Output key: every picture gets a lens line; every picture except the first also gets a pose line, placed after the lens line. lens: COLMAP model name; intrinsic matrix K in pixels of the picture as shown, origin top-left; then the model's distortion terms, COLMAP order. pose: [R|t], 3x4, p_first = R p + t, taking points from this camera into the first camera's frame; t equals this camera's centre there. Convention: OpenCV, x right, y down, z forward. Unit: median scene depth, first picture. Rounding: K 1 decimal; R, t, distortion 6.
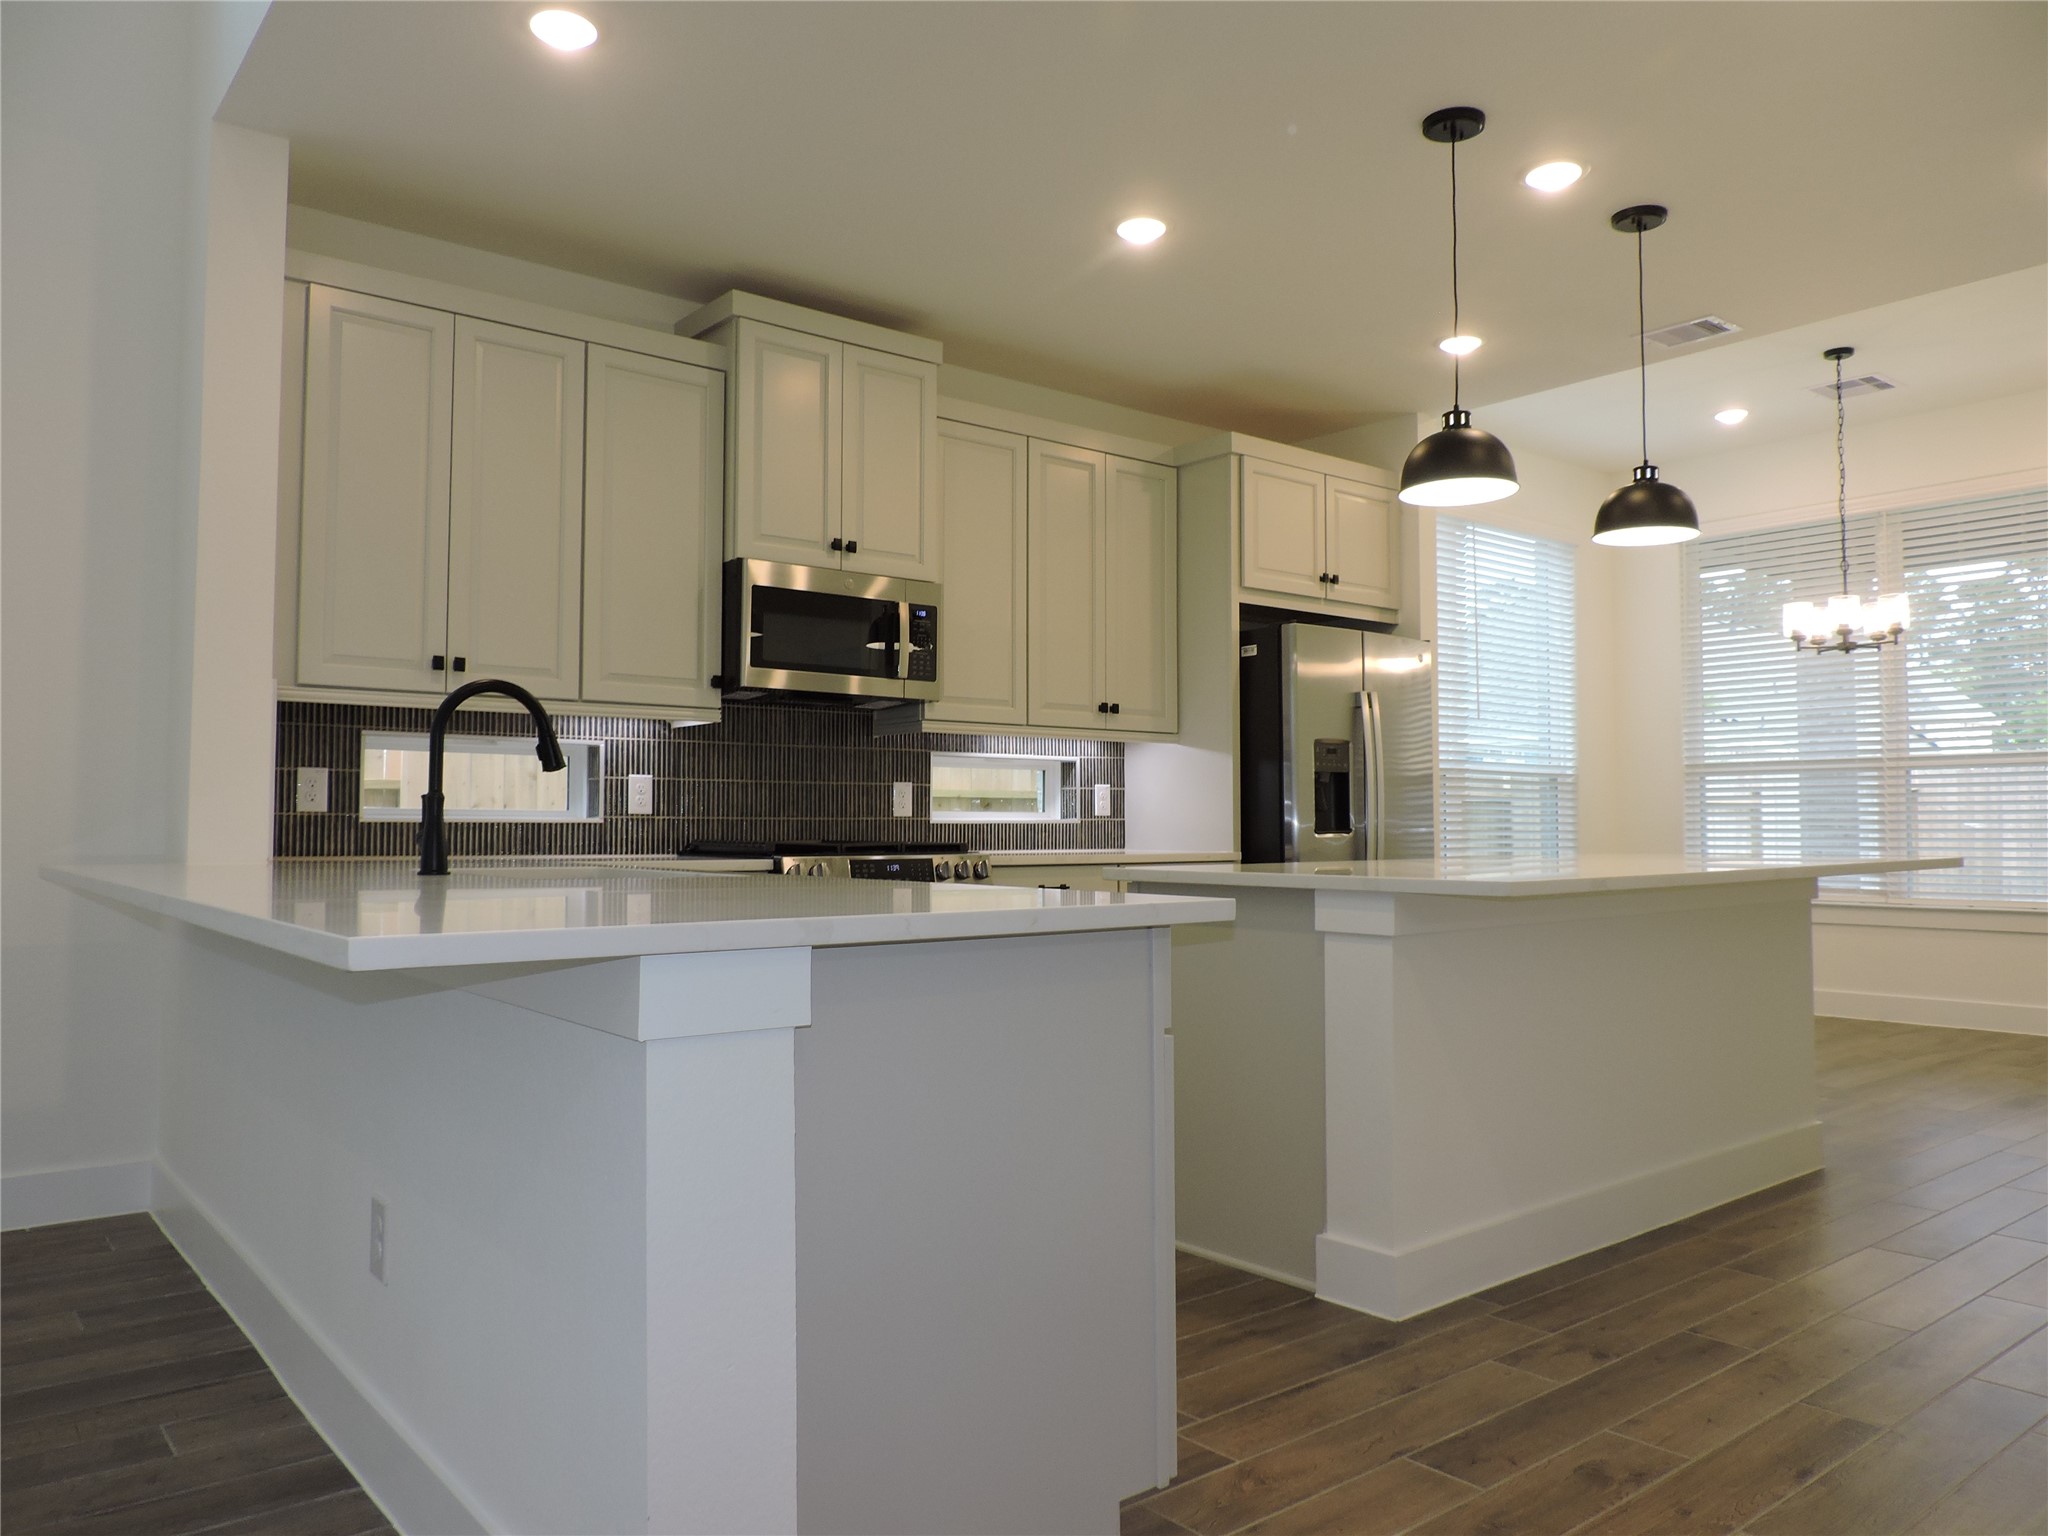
lens RADIAL K [[1456.3, 0, 1028.0], [0, 1456.3, 763.1], [0, 0, 1]] dist [-0.016874, -0.002340]
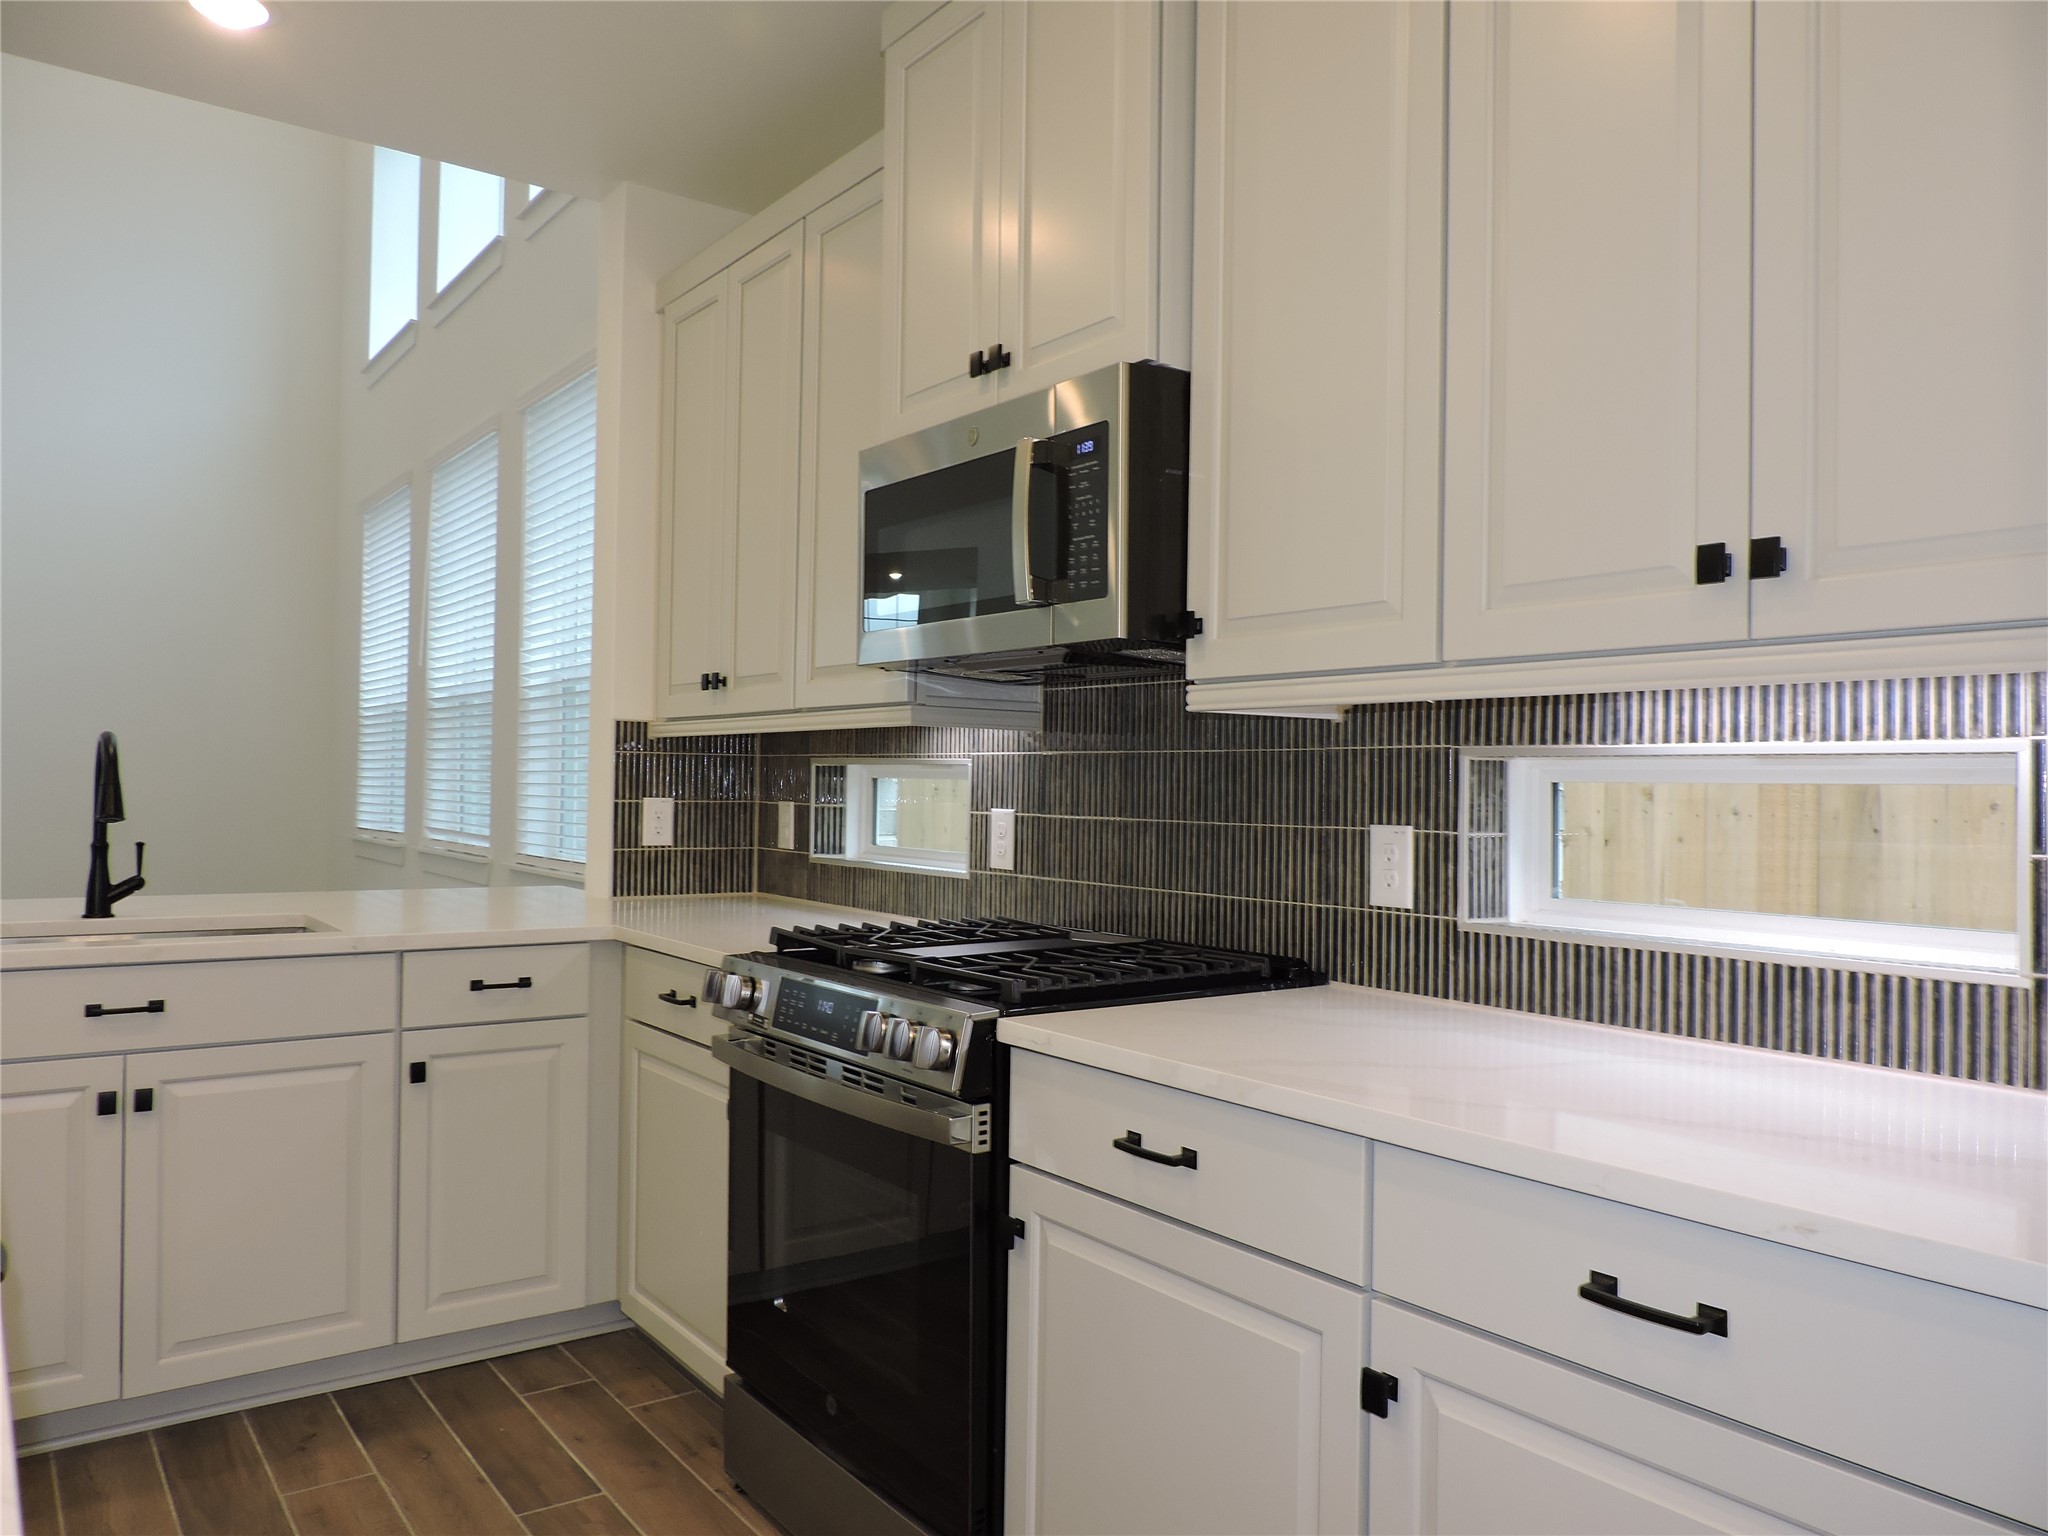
lens RADIAL K [[1447.0, 0, 1035.6], [0, 1447.0, 771.6], [0, 0, 1]] dist [-0.014366, -0.004833]
pose [[-0.039243, -0.011292, -0.999166, 0.351031], [0.027275, 0.999551, -0.012368, 0.000270], [0.998857, -0.027737, -0.038917, 0.968130]]
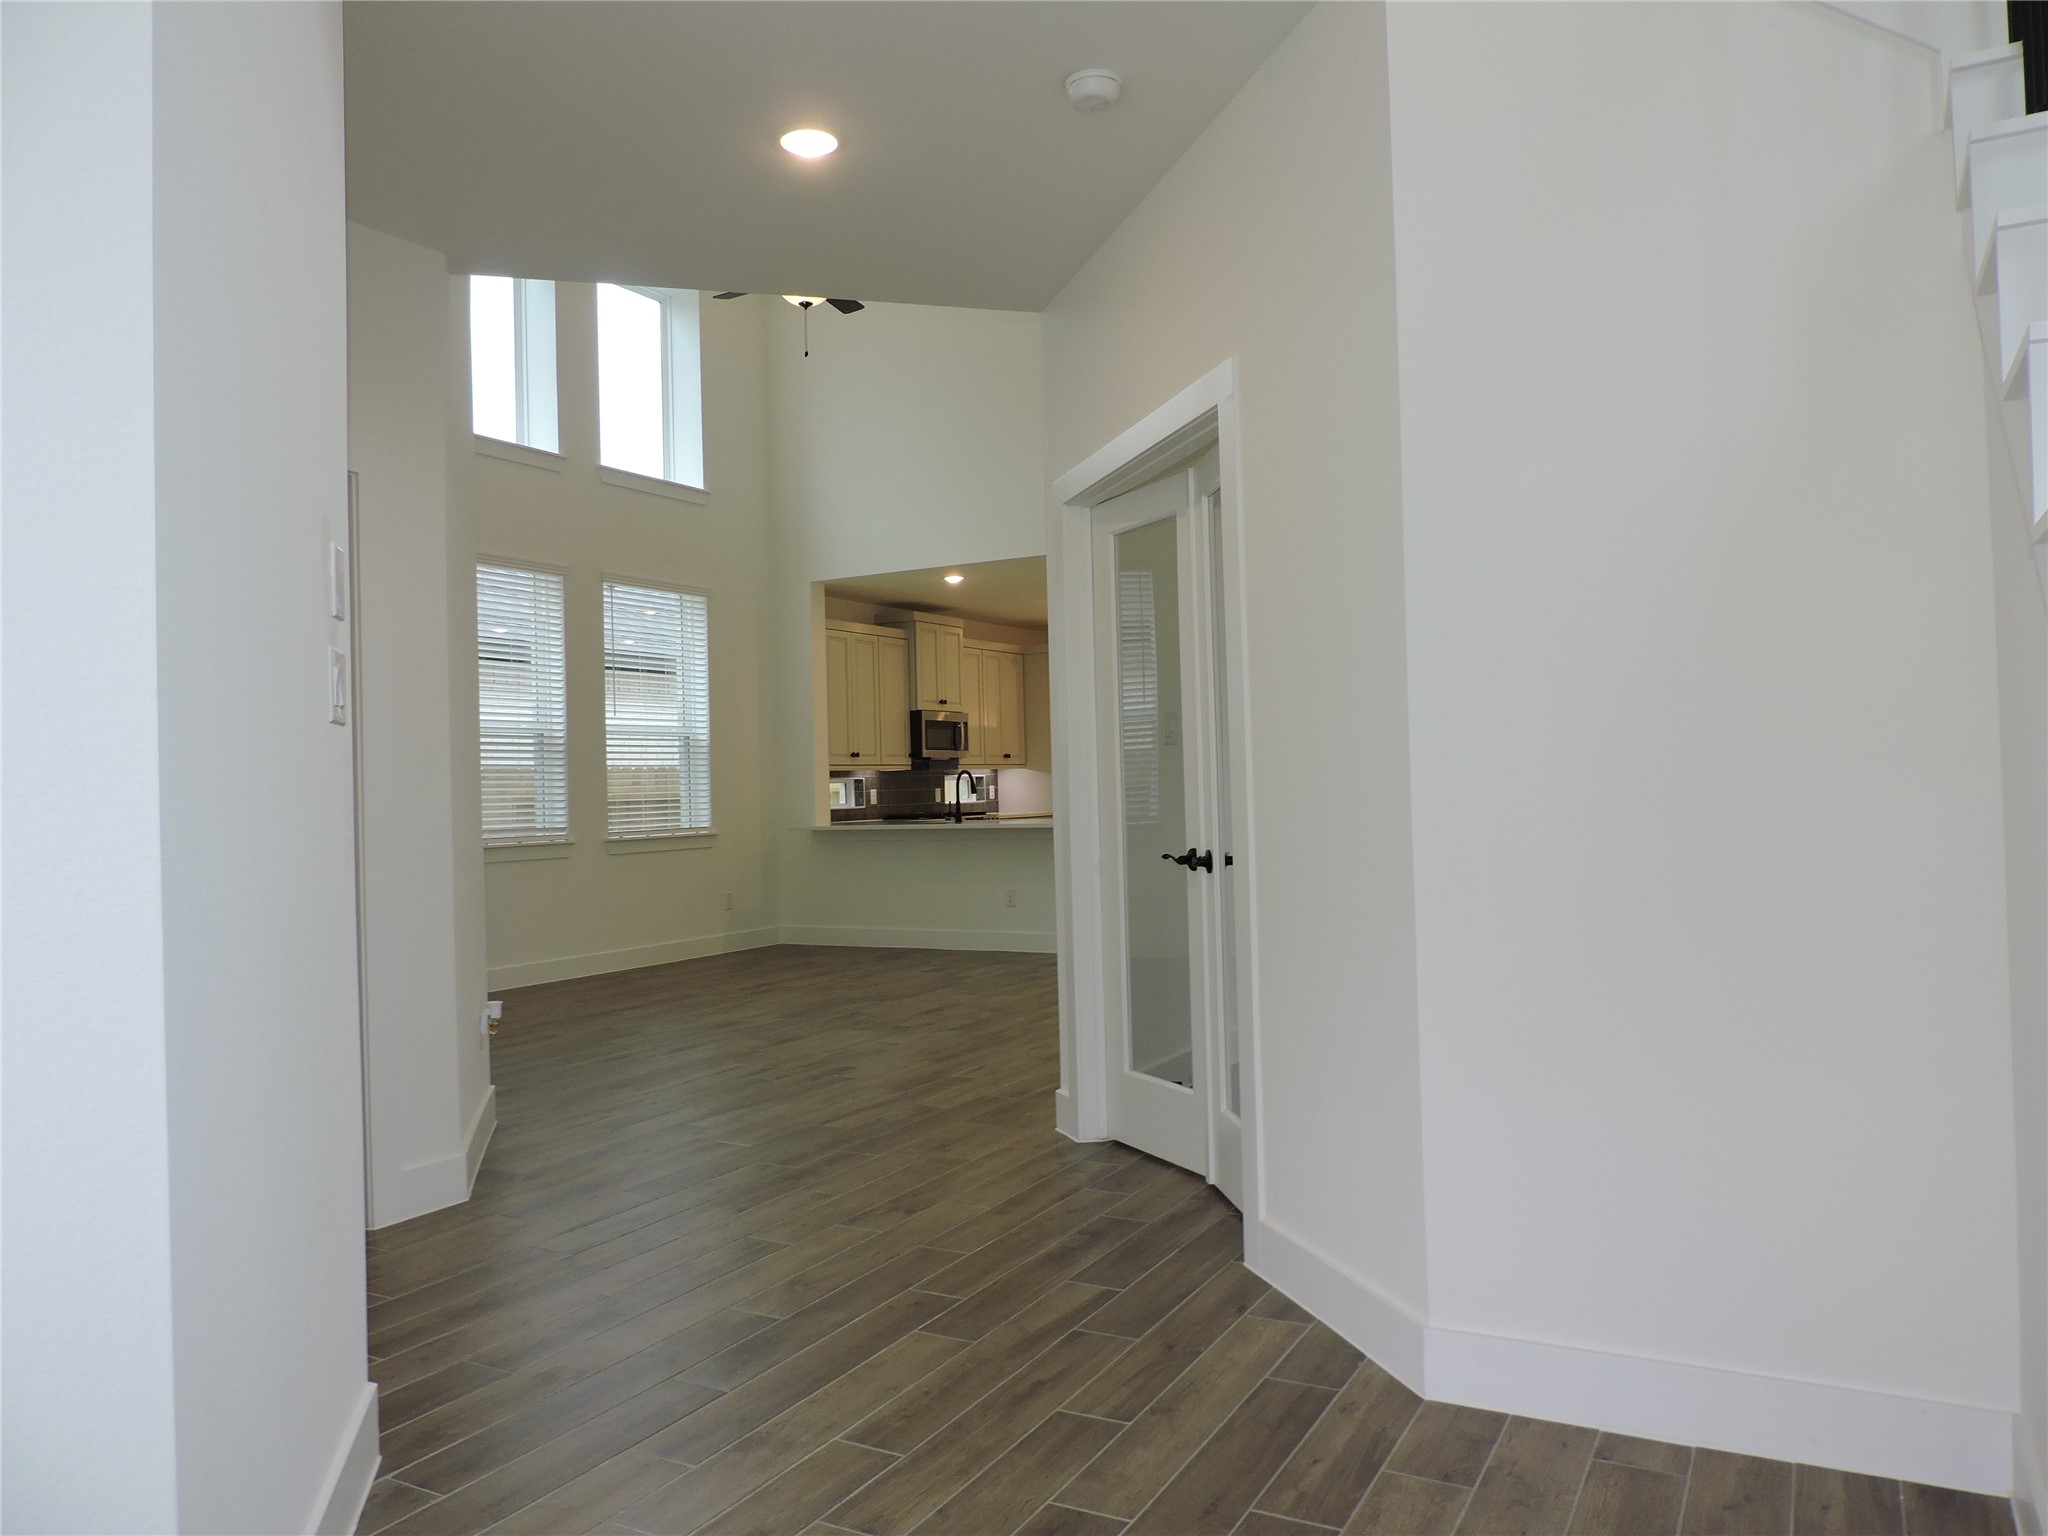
lens RADIAL K [[1456.3, 0, 1028.0], [0, 1456.3, 763.1], [0, 0, 1]] dist [-0.016874, -0.002340]
pose [[0.925980, -0.020083, 0.377039, -0.934840], [0.011398, 0.999616, 0.025254, -0.096707], [-0.377402, -0.019087, 0.925853, -1.450004]]
